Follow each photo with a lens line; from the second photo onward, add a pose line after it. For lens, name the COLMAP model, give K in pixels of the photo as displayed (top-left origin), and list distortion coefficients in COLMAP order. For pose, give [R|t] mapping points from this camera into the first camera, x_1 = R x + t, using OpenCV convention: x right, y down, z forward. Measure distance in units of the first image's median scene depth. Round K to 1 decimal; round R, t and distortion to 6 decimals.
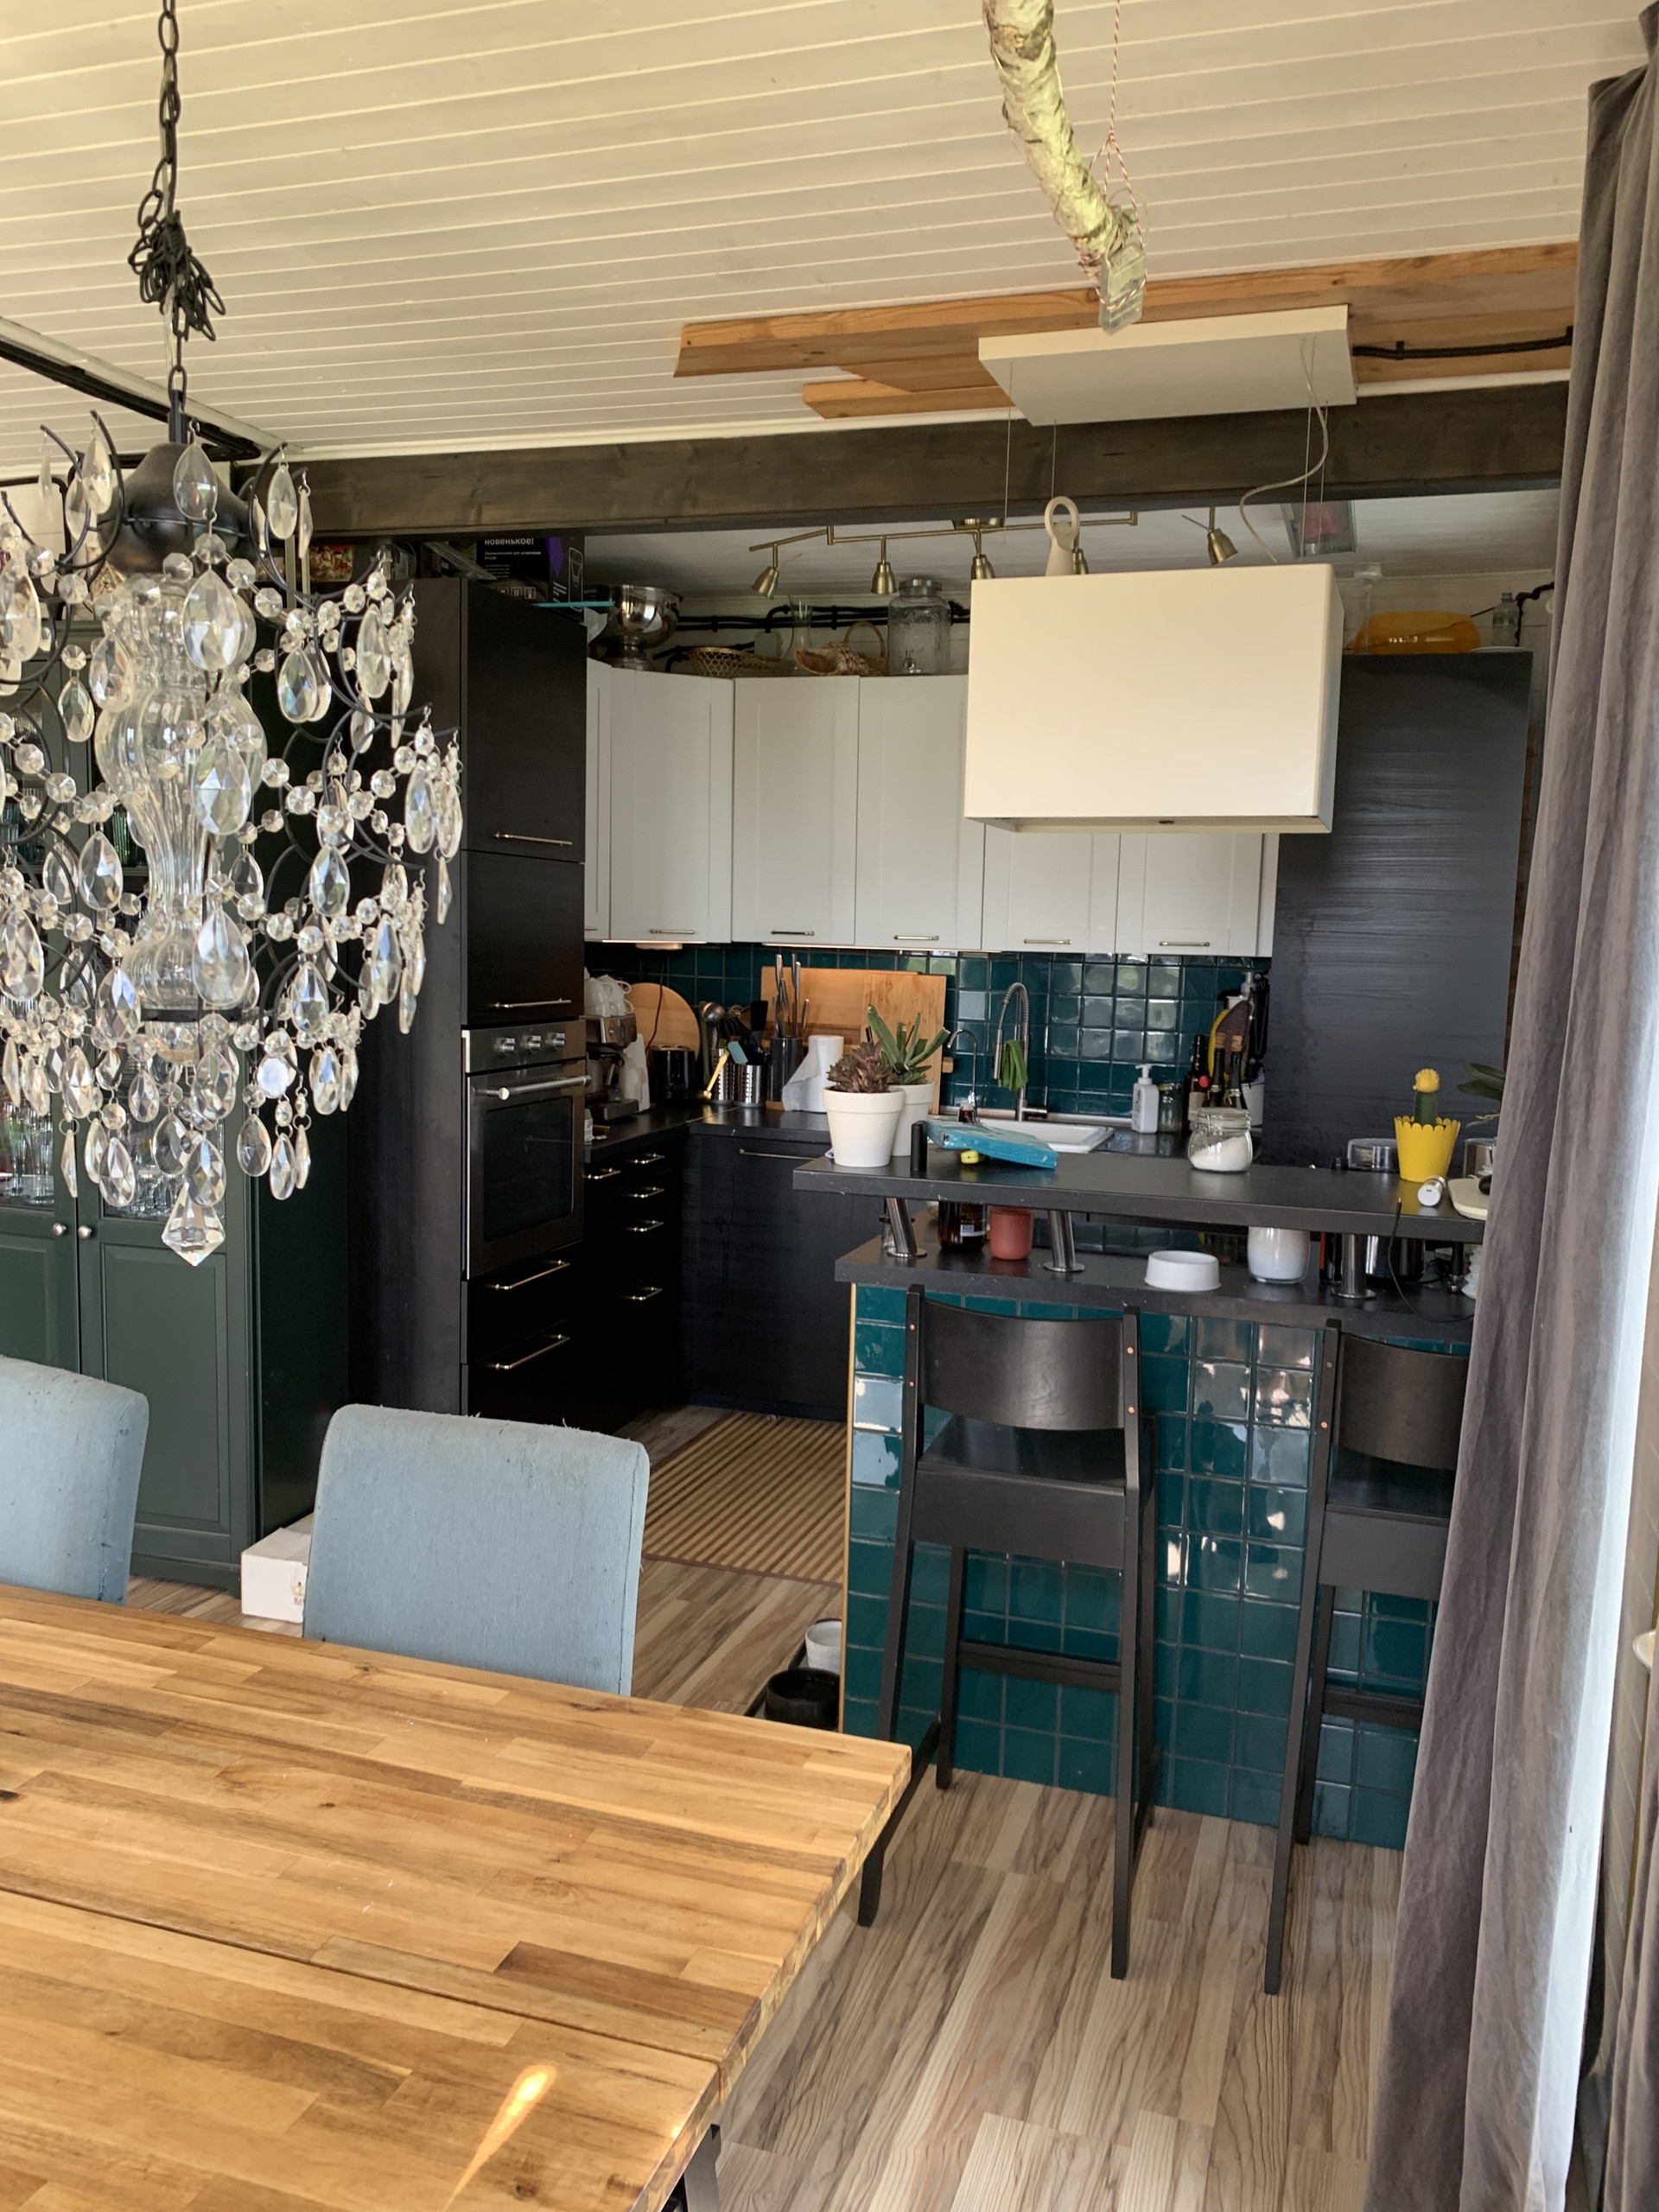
lens RADIAL K [[1687.7, 0, 839.5], [0, 1687.7, 1110.8], [0, 0, 1]] dist [0.025944, -0.043359]
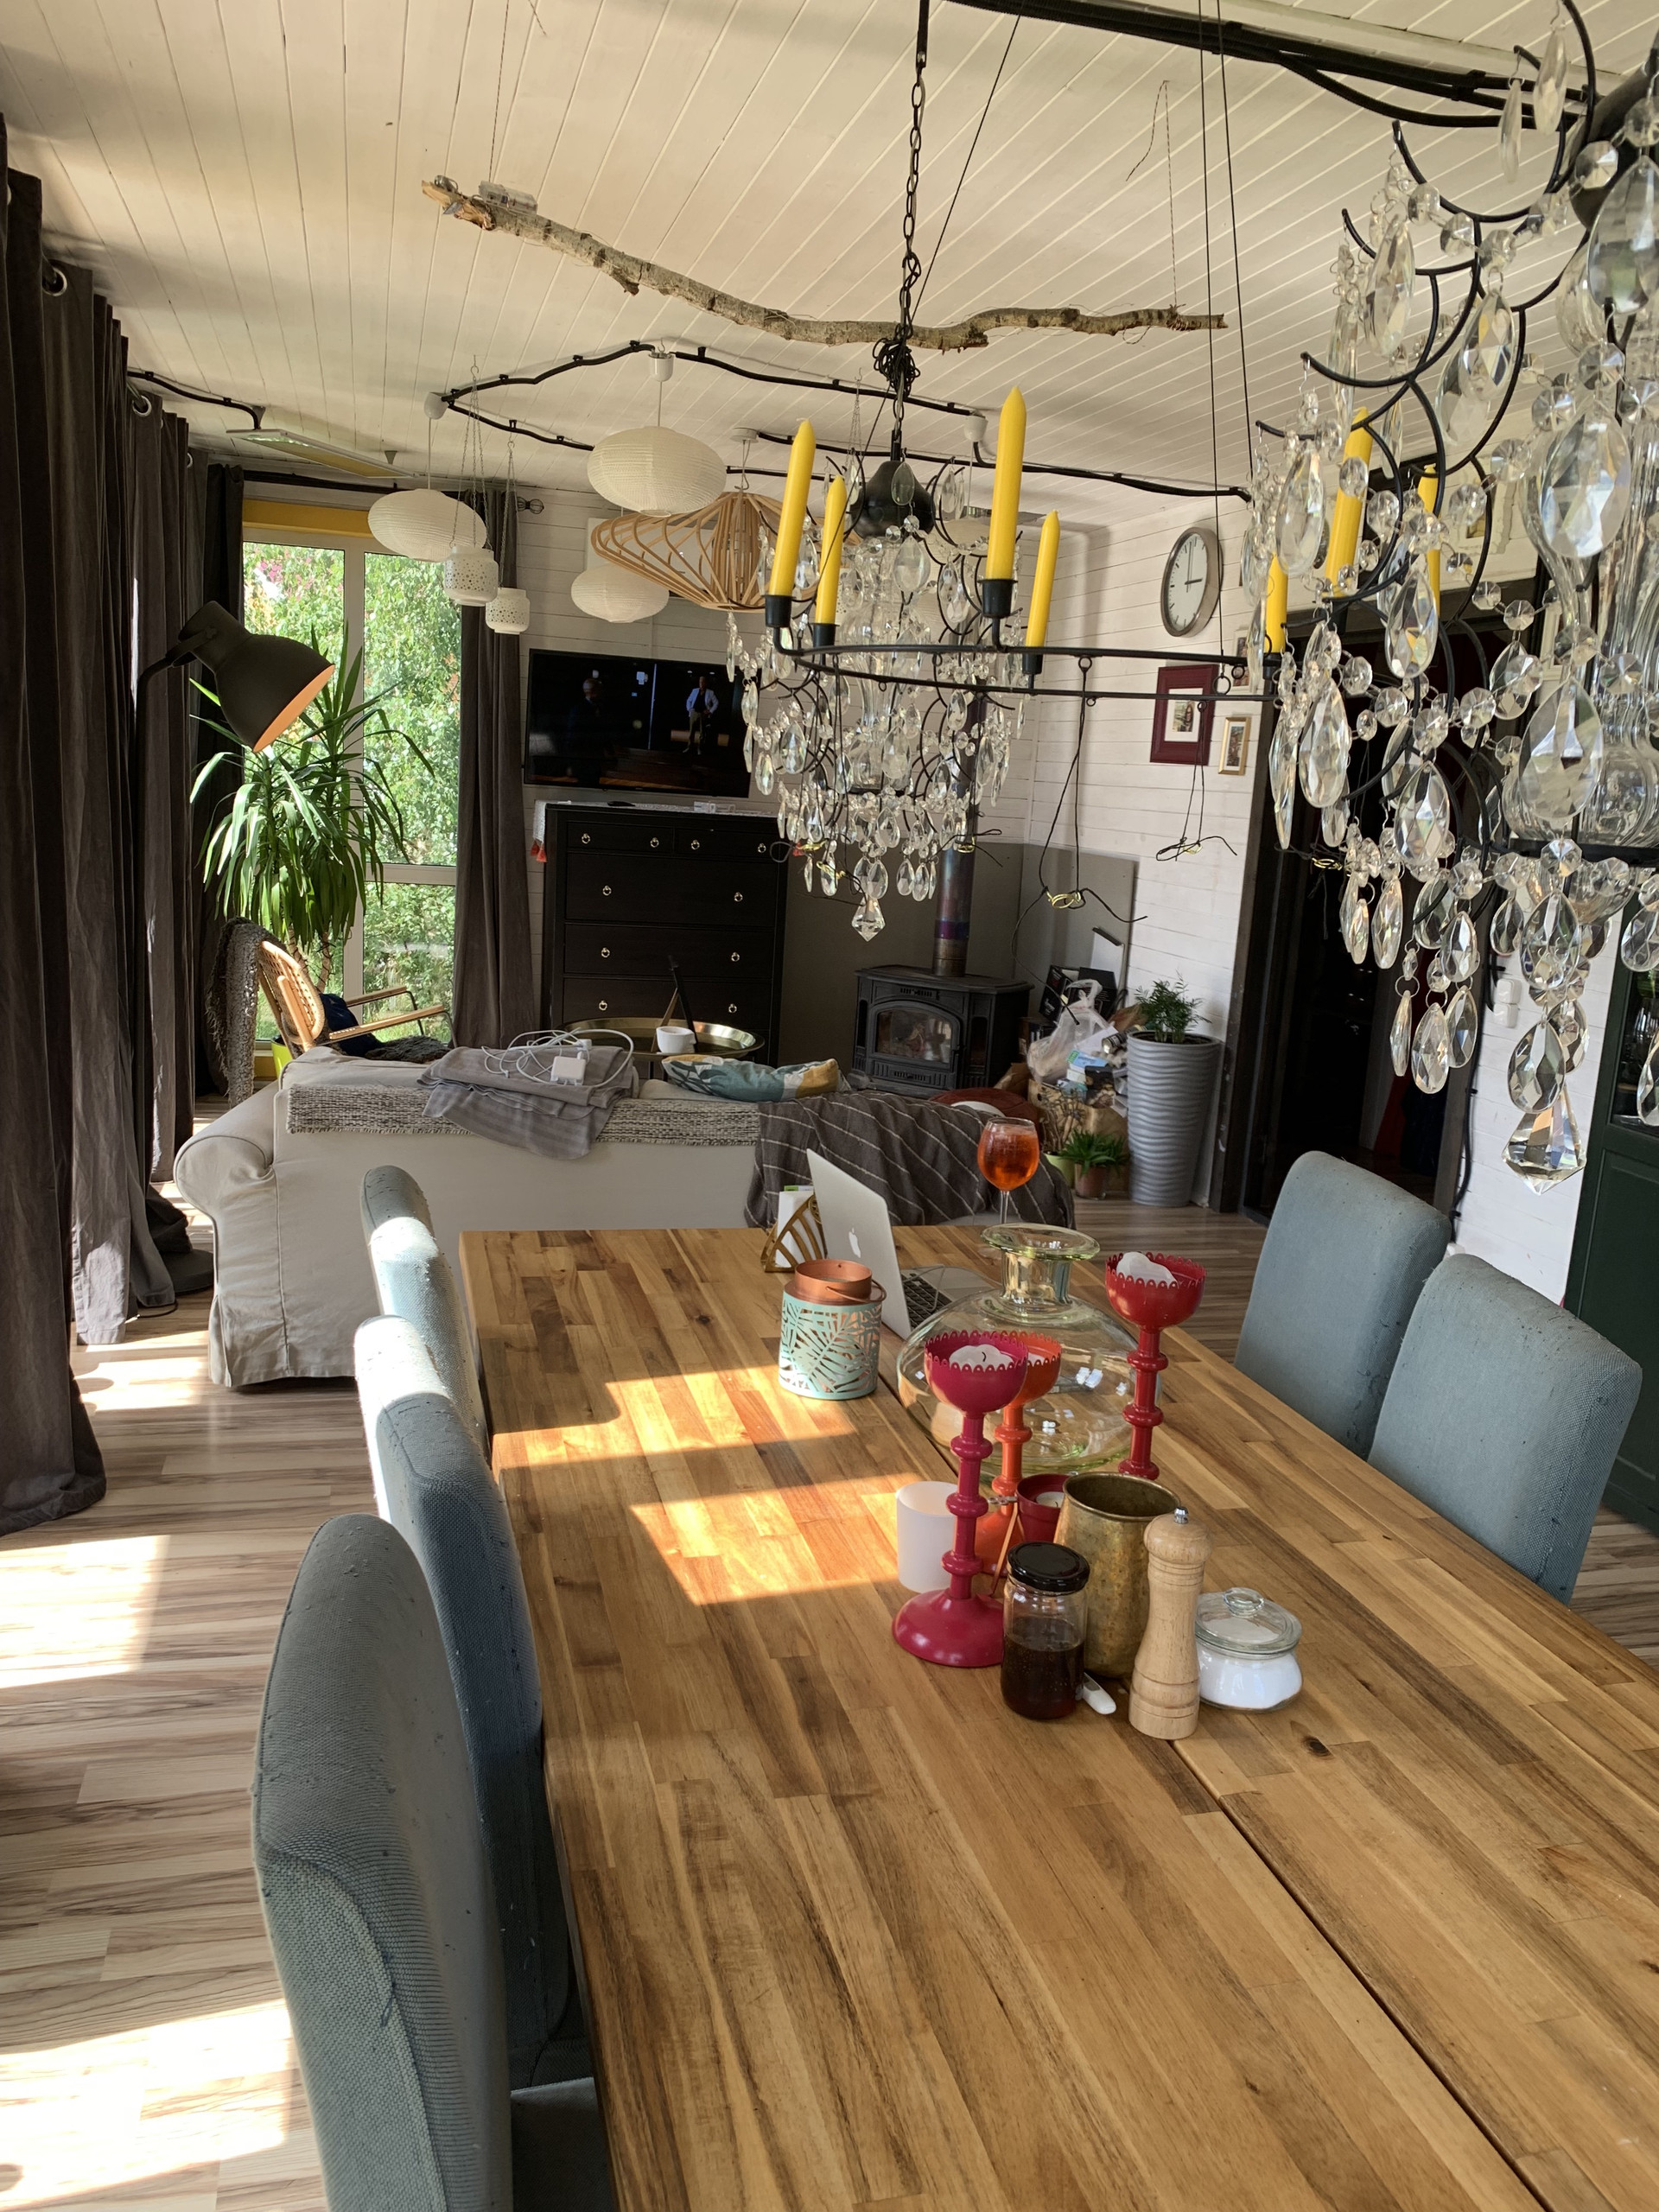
lens RADIAL K [[1687.7, 0, 835.8], [0, 1687.7, 1123.2], [0, 0, 1]] dist [0.025944, -0.043359]
pose [[0.554298, 0.169543, -0.814867, 0.031249], [-0.141865, 0.983952, 0.108223, 0.022245], [0.820139, 0.055613, 0.569455, 0.251678]]
